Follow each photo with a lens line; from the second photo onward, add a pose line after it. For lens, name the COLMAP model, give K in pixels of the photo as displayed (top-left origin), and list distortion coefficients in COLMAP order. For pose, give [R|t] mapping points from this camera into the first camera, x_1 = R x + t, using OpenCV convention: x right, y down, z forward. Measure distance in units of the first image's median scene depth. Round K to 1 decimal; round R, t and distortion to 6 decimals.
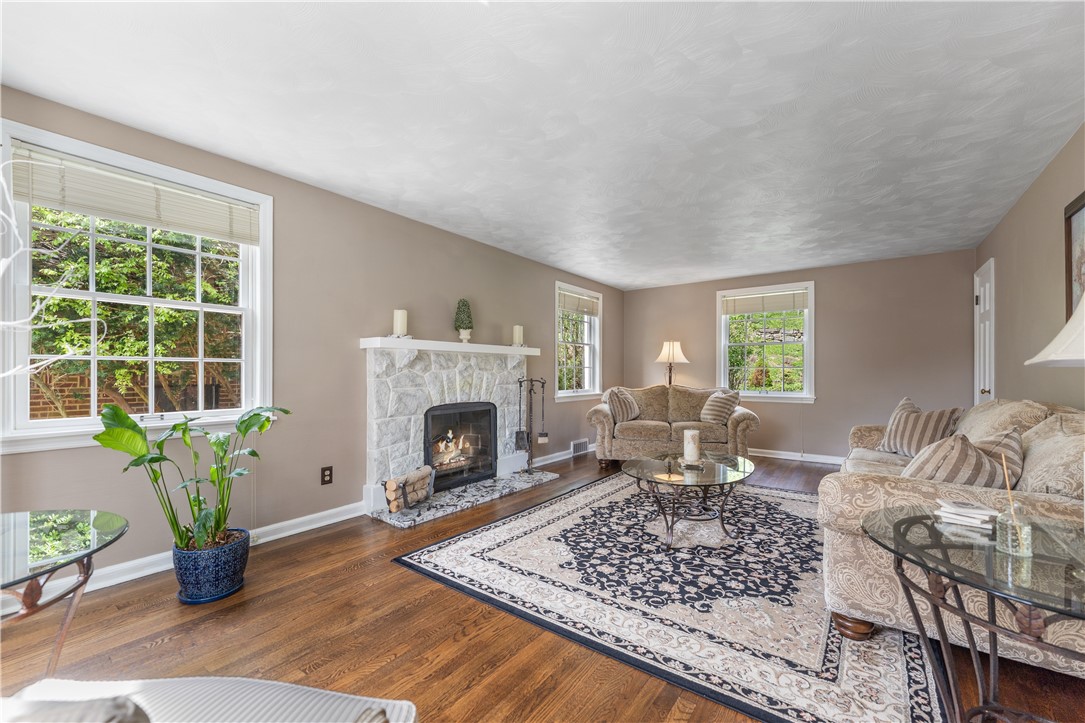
lens RADIAL K [[441.0, 0, 541.9], [0, 441.0, 372.7], [0, 0, 1]] dist [-0.001140, -0.000071]
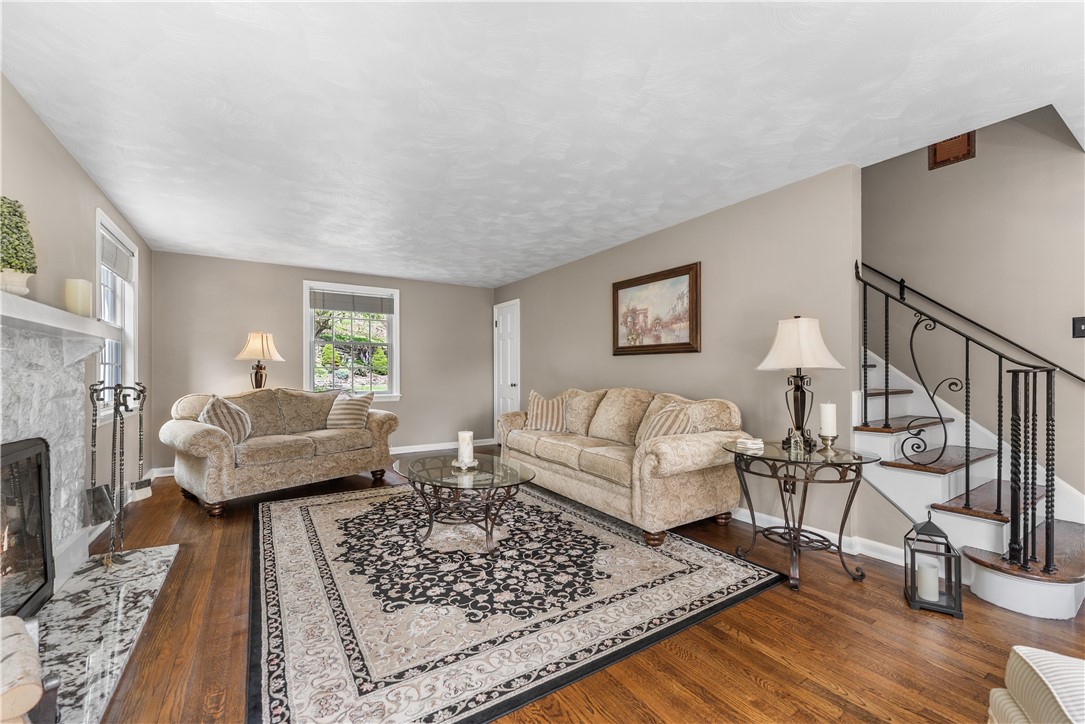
lens RADIAL K [[441.0, 0, 541.9], [0, 441.0, 373.2], [0, 0, 1]] dist [-0.001140, -0.000071]
pose [[0.349363, -0.002733, 0.936983, -0.534228], [0.000612, 0.999996, 0.002689, -0.002691], [-0.936987, -0.000366, 0.349364, 0.509328]]
